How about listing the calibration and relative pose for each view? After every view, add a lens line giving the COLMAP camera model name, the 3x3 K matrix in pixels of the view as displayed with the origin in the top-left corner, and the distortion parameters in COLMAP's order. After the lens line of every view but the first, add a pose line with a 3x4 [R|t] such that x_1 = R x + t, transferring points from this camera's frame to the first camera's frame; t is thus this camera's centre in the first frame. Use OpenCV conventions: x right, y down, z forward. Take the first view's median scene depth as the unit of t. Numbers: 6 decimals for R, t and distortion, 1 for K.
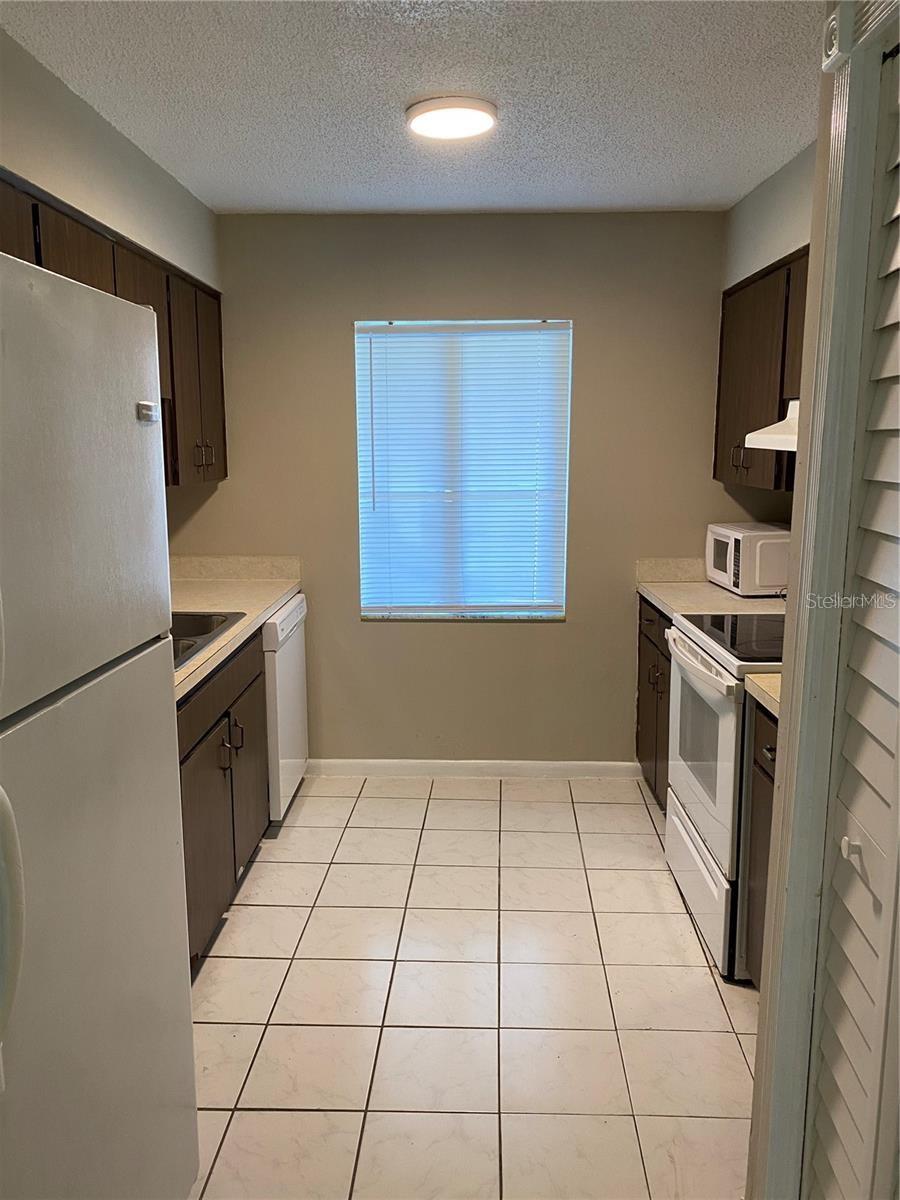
lens RADIAL K [[924.9, 0, 444.6], [0, 924.9, 608.1], [0, 0, 1]] dist [0.045406, -0.035996]
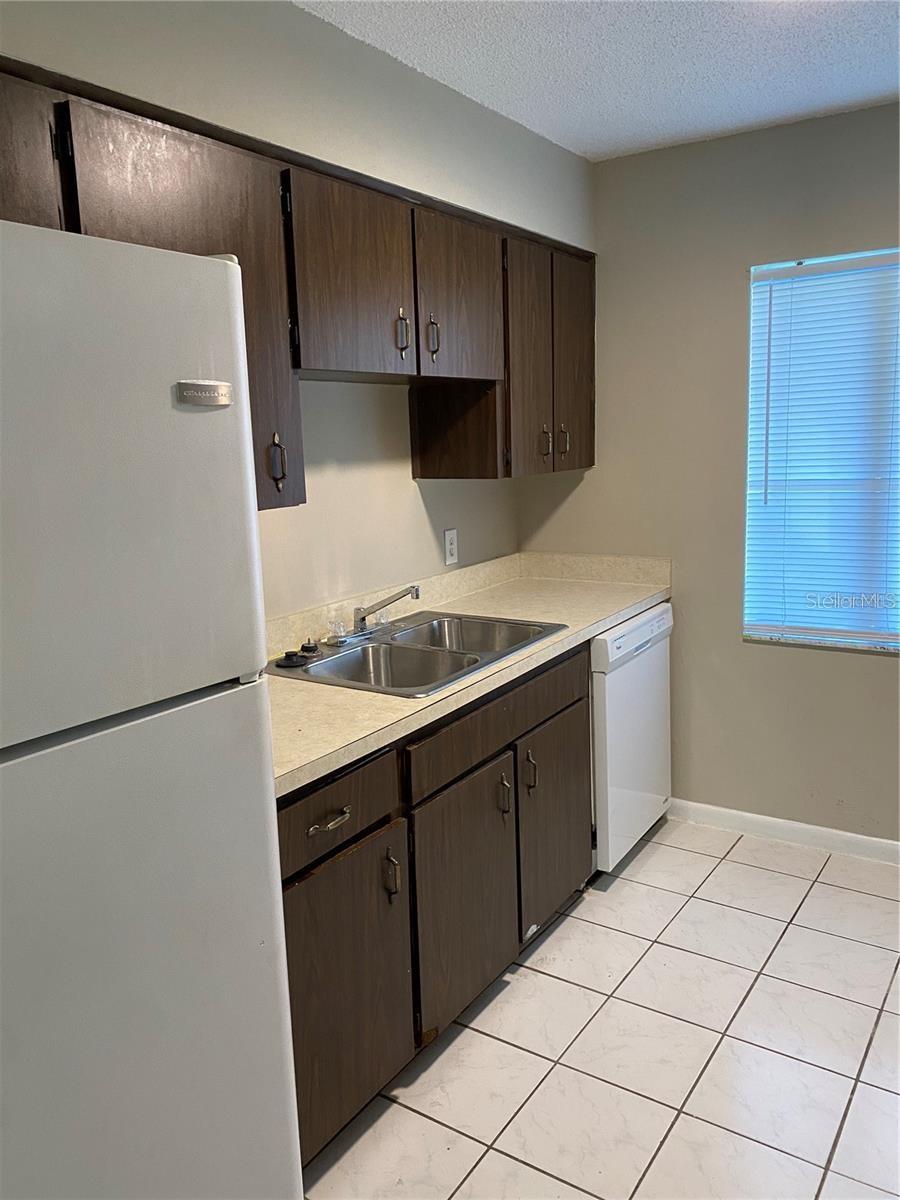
lens RADIAL K [[924.9, 0, 442.4], [0, 924.9, 596.0], [0, 0, 1]] dist [0.045406, -0.035996]
pose [[0.854893, 0.061669, -0.515126, 0.111489], [-0.058549, 0.998035, 0.022314, -0.031178], [0.515490, 0.011084, 0.856824, 0.191609]]
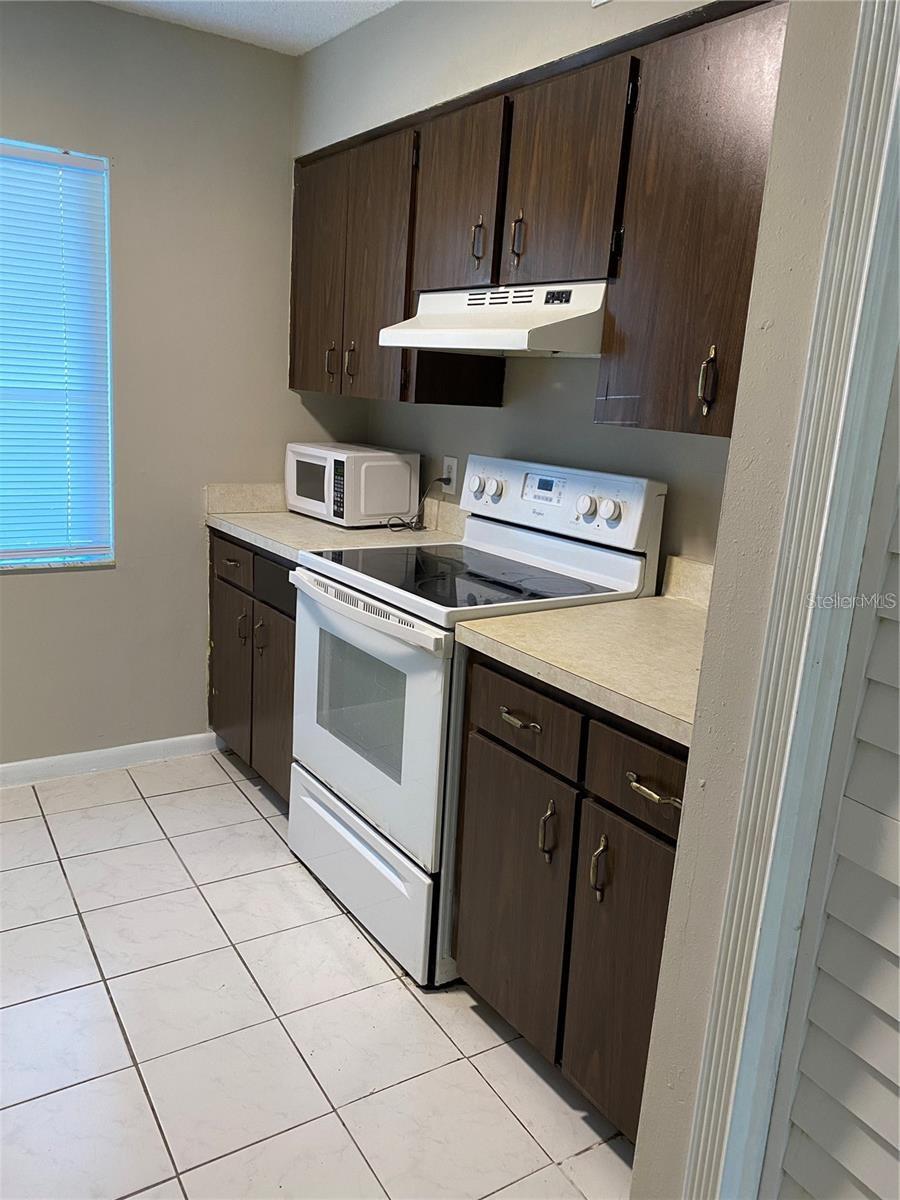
lens RADIAL K [[924.9, 0, 445.2], [0, 924.9, 599.2], [0, 0, 1]] dist [0.045406, -0.035996]
pose [[0.819844, -0.073342, 0.567871, -0.093152], [0.038242, 0.996562, 0.073498, -0.005923], [-0.571309, -0.038541, 0.819830, 0.233377]]
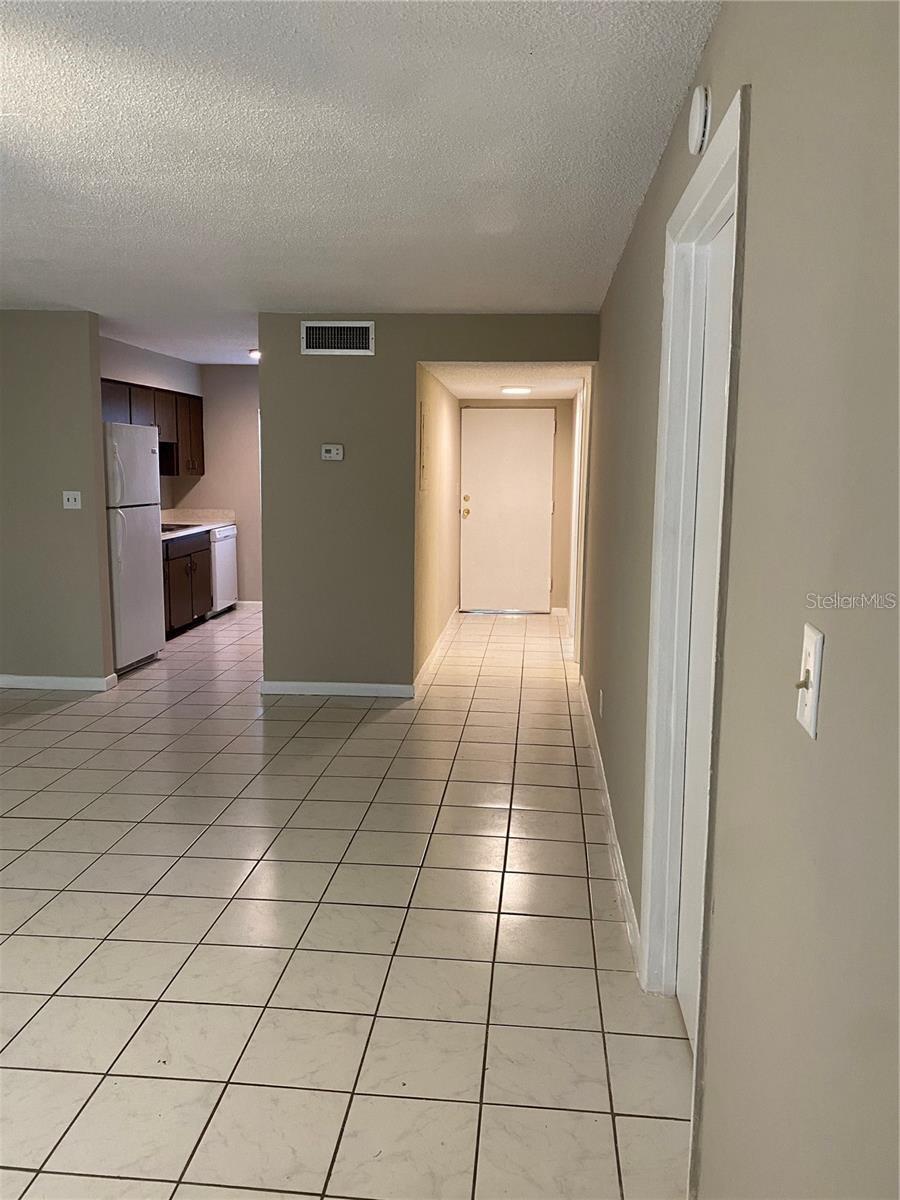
lens RADIAL K [[924.9, 0, 454.7], [0, 924.9, 595.8], [0, 0, 1]] dist [0.045406, -0.035996]
pose [[0.998452, 0.019458, -0.052106, 0.558838], [-0.021373, 0.999107, -0.036449, 0.252125], [0.051350, 0.037506, 0.997976, -1.372762]]
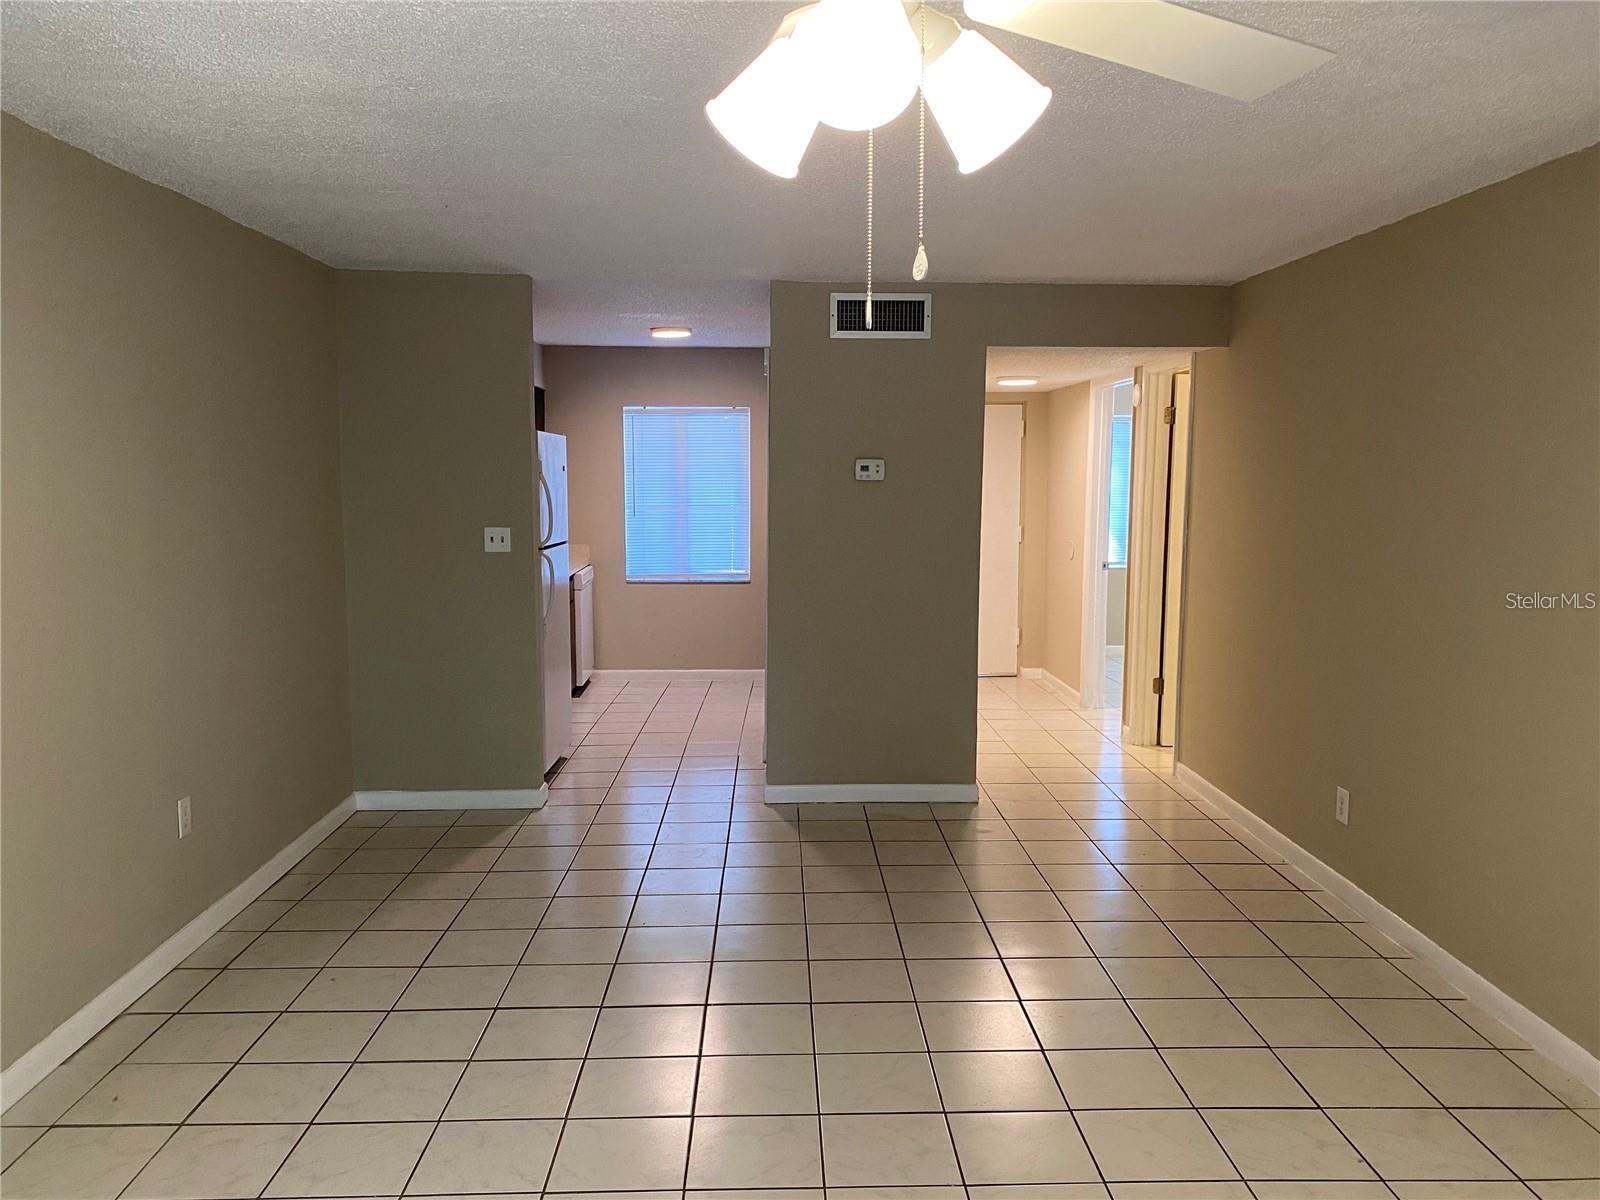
lens RADIAL K [[1233.2, 0, 794.4], [0, 1233.2, 601.4], [0, 0, 1]] dist [0.045406, -0.035996]
pose [[0.998178, -0.003377, 0.060236, 0.083734], [0.007726, 0.997366, -0.072122, 0.229913], [-0.059834, 0.072456, 0.995575, -1.336107]]
